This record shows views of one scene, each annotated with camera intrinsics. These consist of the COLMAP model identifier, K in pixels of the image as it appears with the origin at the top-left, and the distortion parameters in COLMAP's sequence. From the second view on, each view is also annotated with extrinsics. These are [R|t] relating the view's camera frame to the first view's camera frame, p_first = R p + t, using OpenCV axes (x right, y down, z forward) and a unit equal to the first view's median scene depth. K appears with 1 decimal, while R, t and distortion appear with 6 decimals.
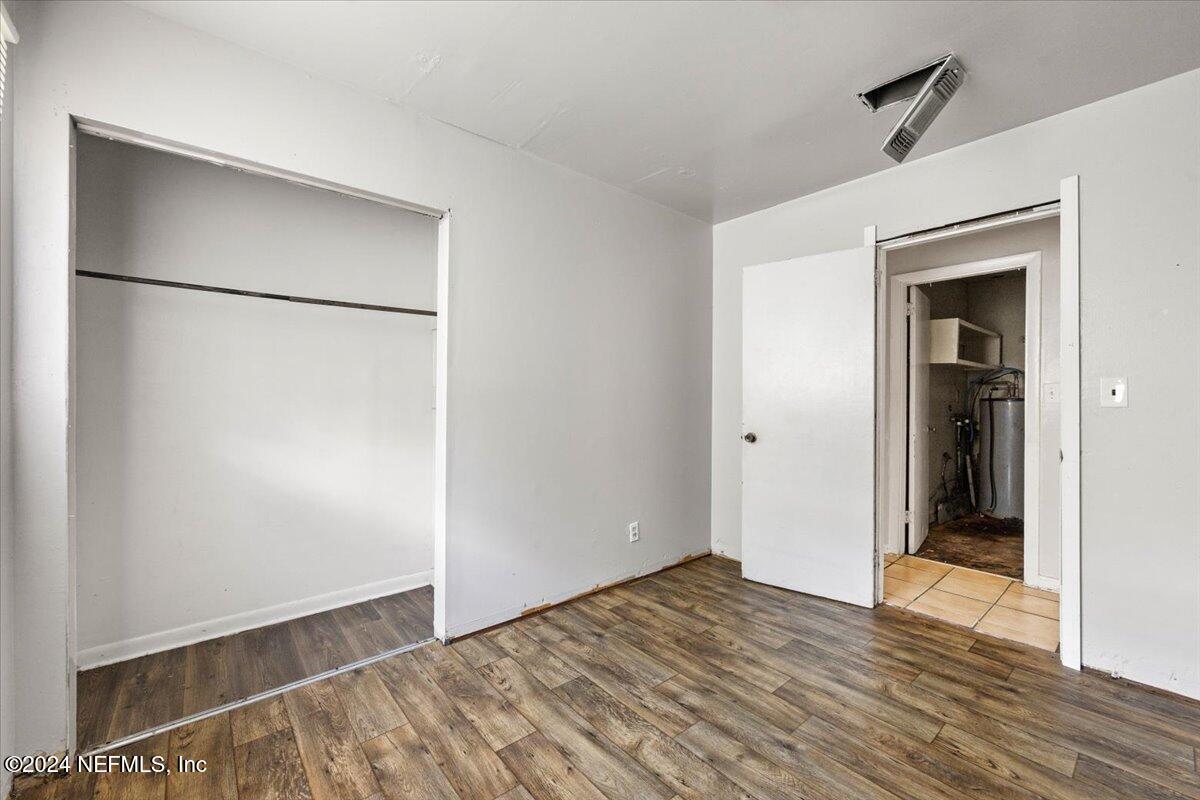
lens RADIAL K [[483.8, 0, 595.7], [0, 483.8, 400.2], [0, 0, 1]] dist [-0.006504, 0.000519]
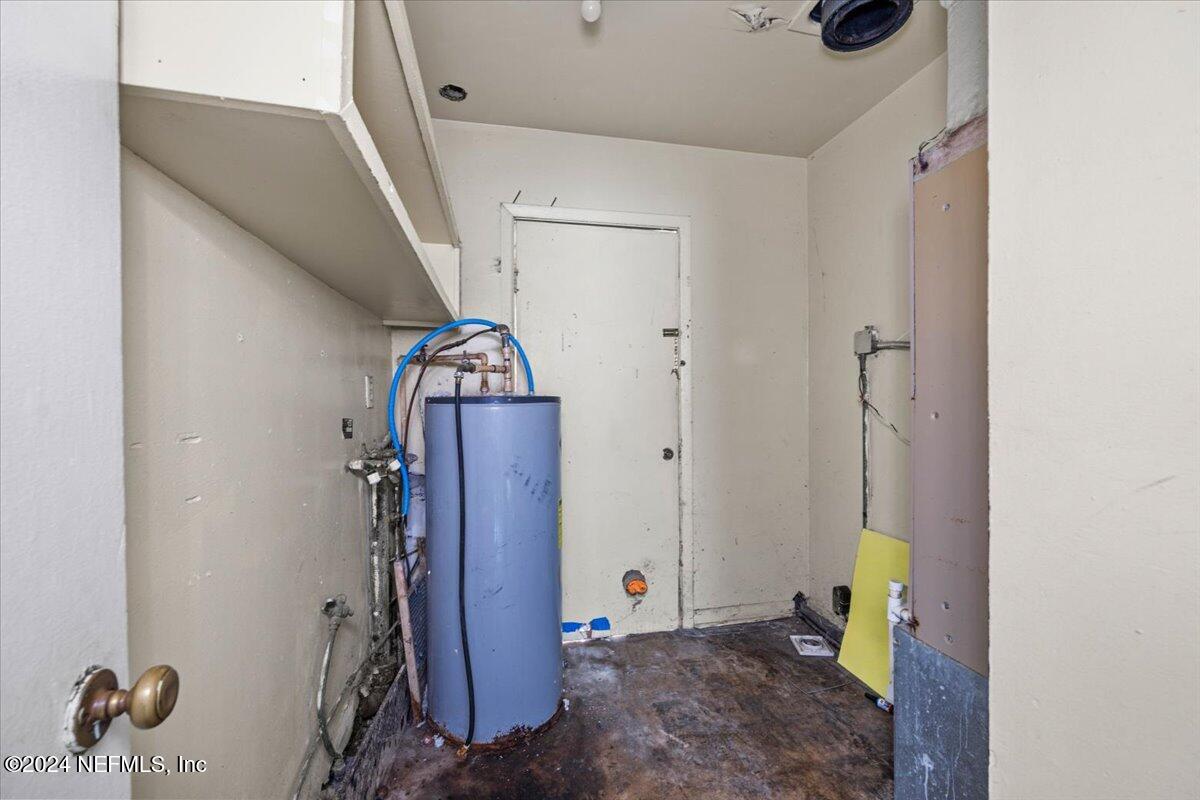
lens RADIAL K [[483.8, 0, 603.0], [0, 483.8, 400.7], [0, 0, 1]] dist [-0.006504, 0.000519]
pose [[0.470244, -0.005862, 0.882517, 0.549127], [0.019162, 0.999810, -0.003569, 0.002842], [-0.882328, 0.018589, 0.470267, 0.723127]]
